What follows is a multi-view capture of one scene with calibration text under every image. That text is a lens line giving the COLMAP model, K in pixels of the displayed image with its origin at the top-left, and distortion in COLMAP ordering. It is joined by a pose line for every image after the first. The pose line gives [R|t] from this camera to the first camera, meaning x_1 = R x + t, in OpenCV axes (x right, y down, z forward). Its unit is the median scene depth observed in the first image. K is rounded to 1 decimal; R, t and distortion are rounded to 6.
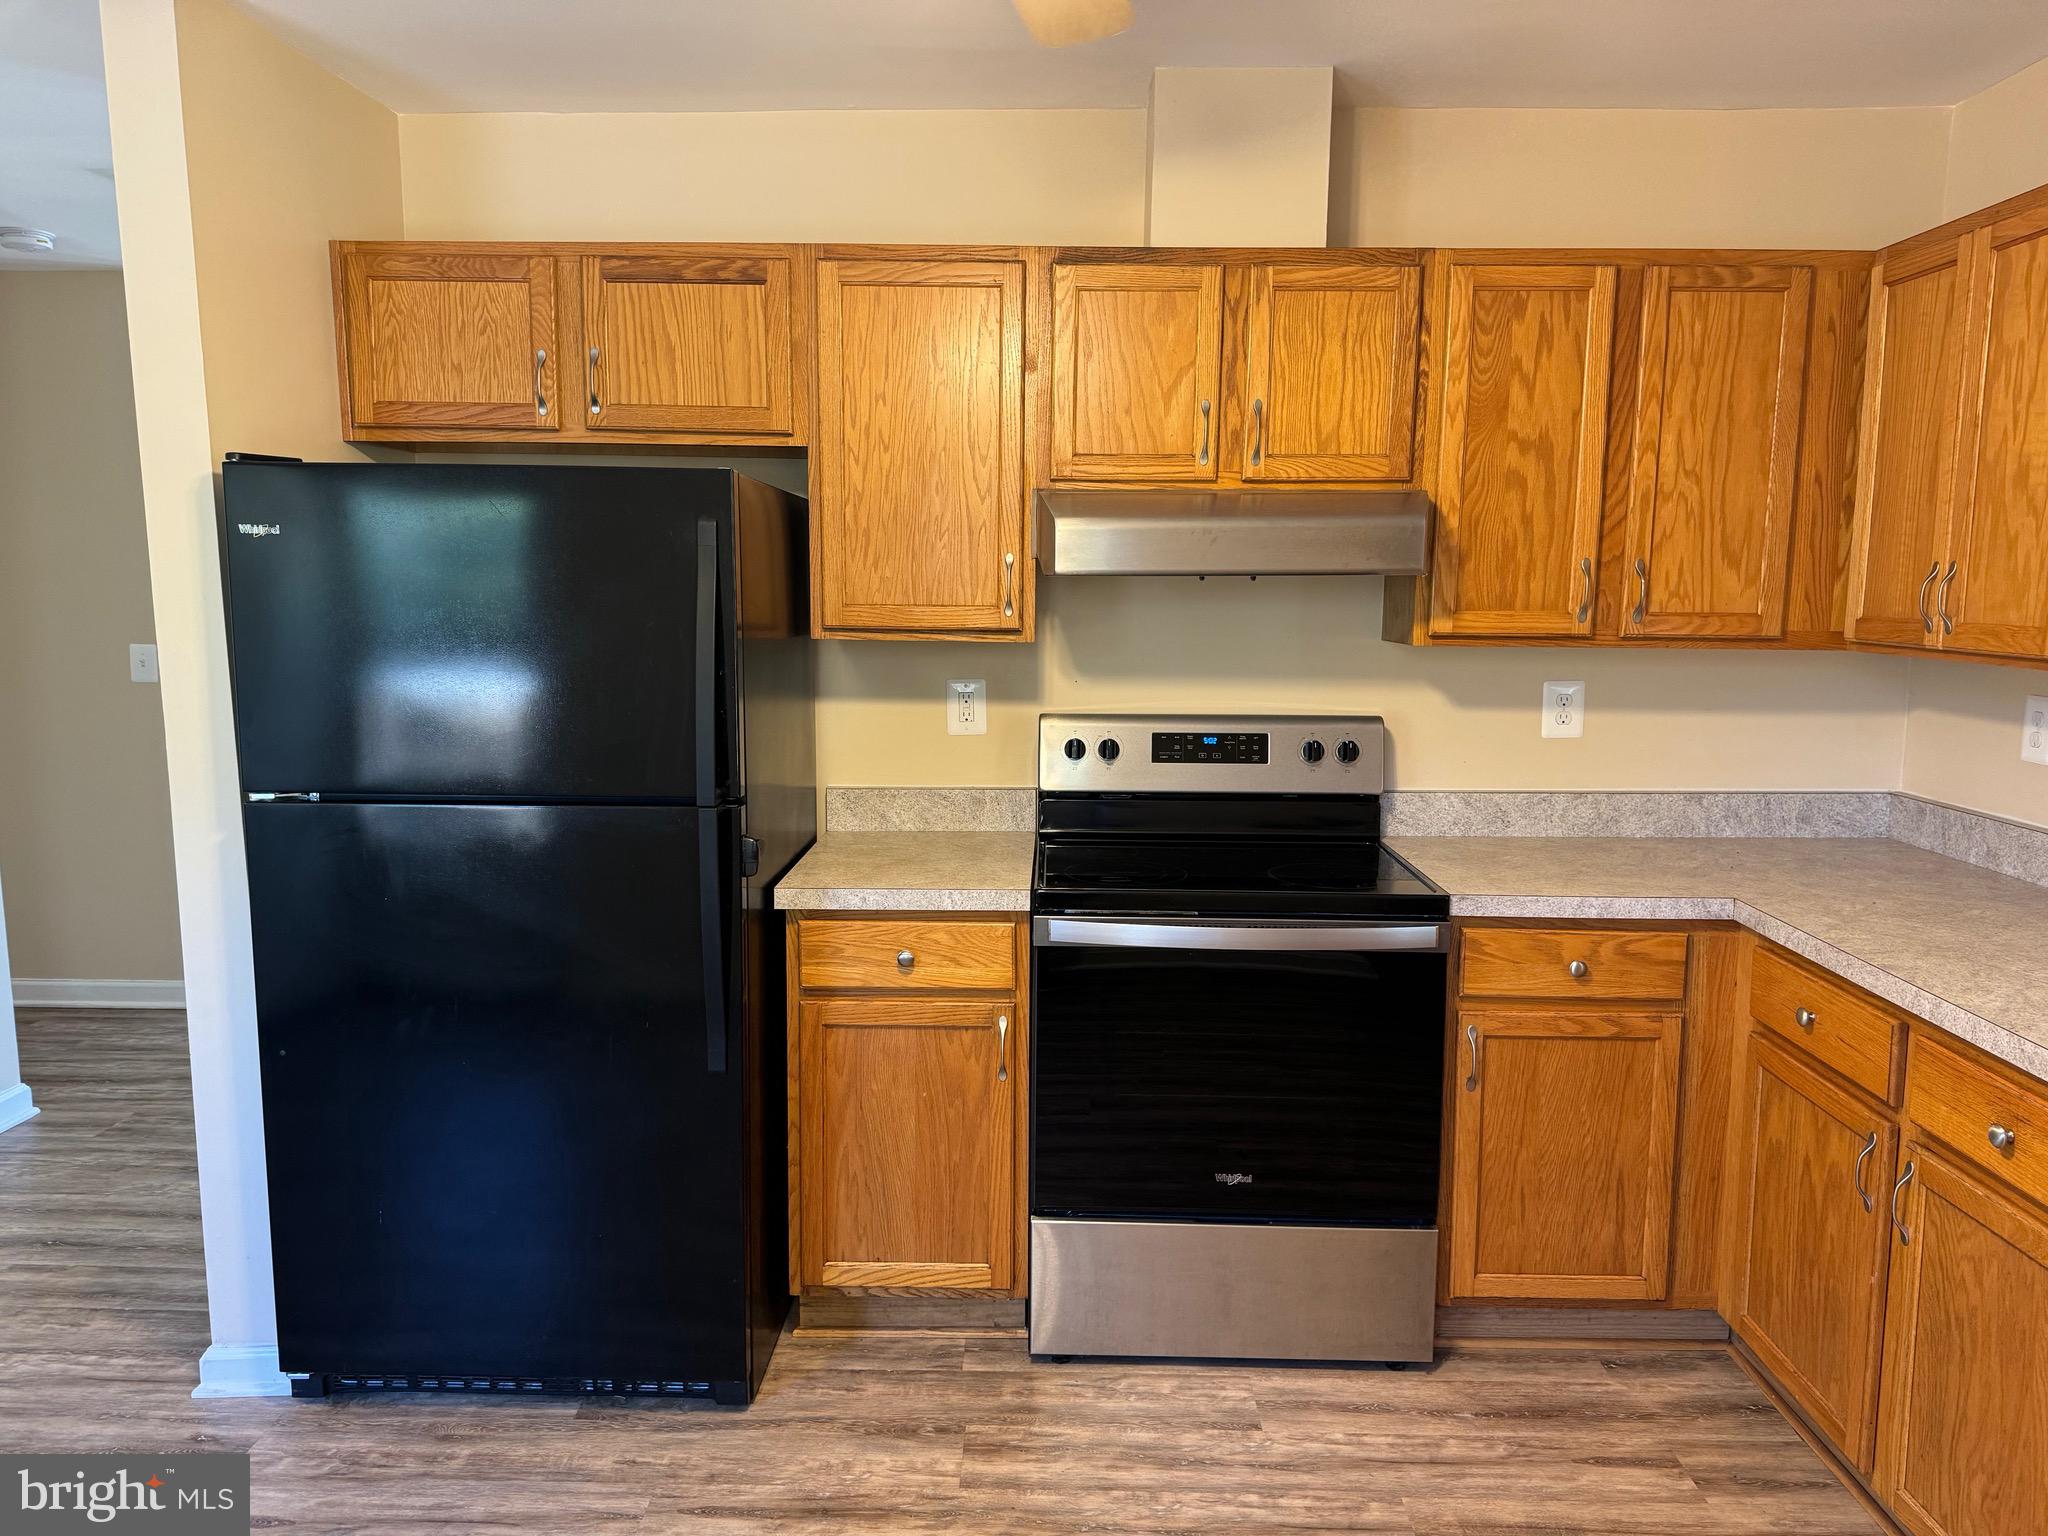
lens RADIAL K [[1443.0, 0, 1026.1], [0, 1443.0, 767.3], [0, 0, 1]] dist [0.035169, -0.040962]
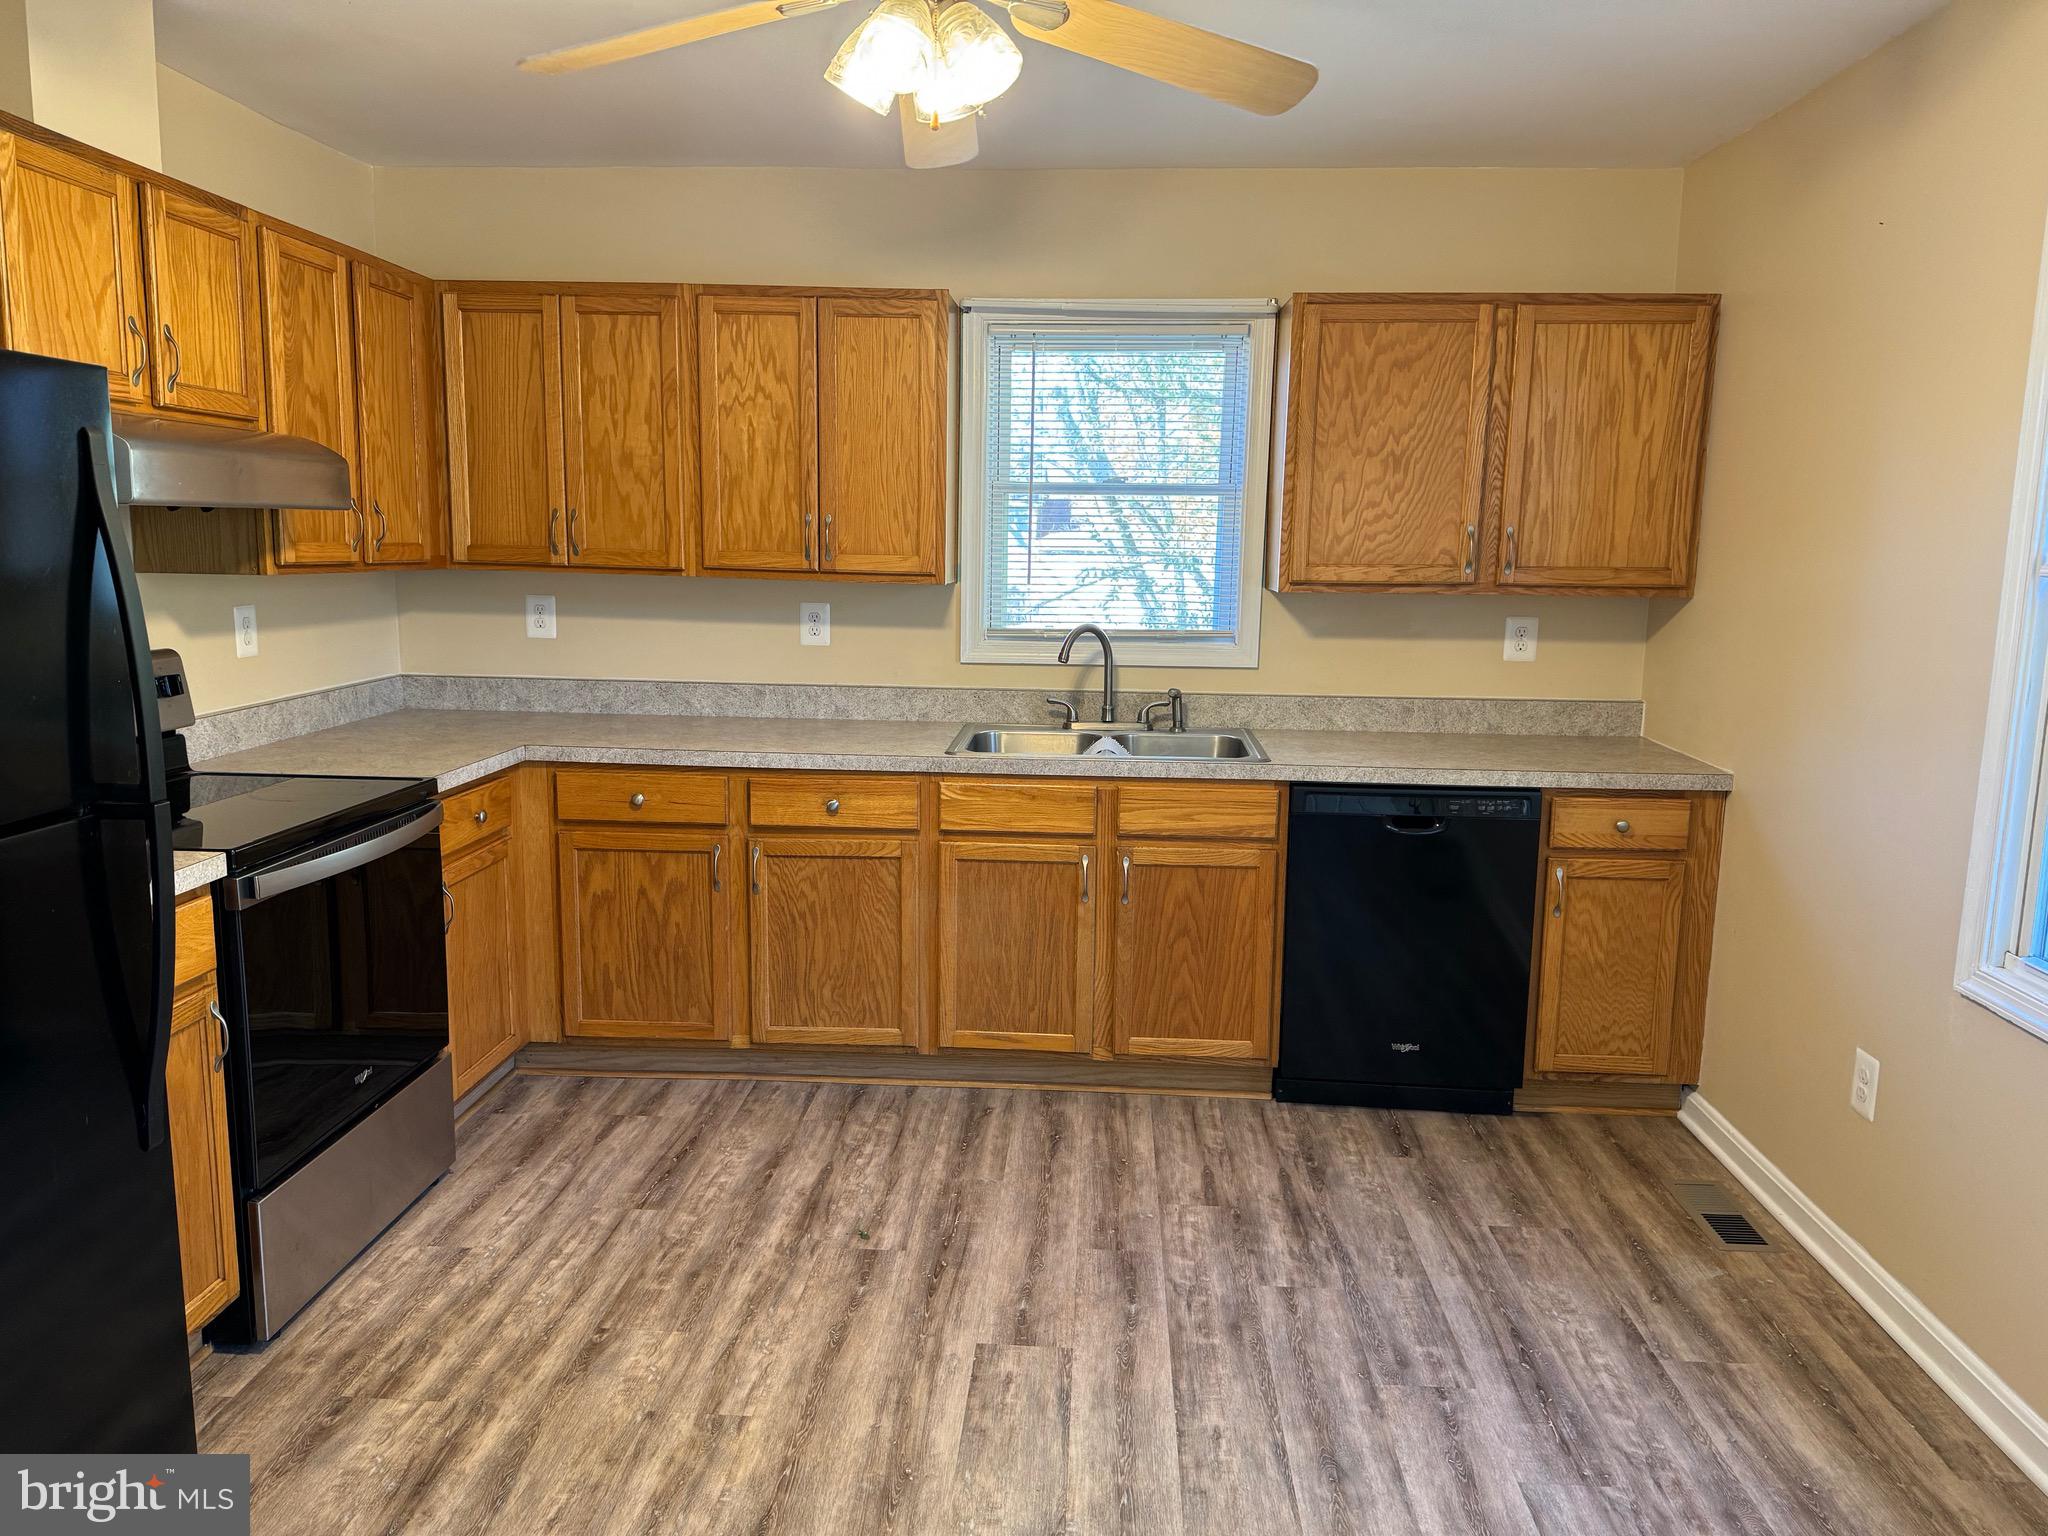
lens RADIAL K [[1443.0, 0, 1031.1], [0, 1443.0, 752.4], [0, 0, 1]] dist [0.035169, -0.040962]
pose [[0.044215, -0.153889, 0.987098, -0.720479], [0.110290, 0.982777, 0.148275, -0.047385], [-0.992915, 0.102311, 0.060426, 0.345005]]
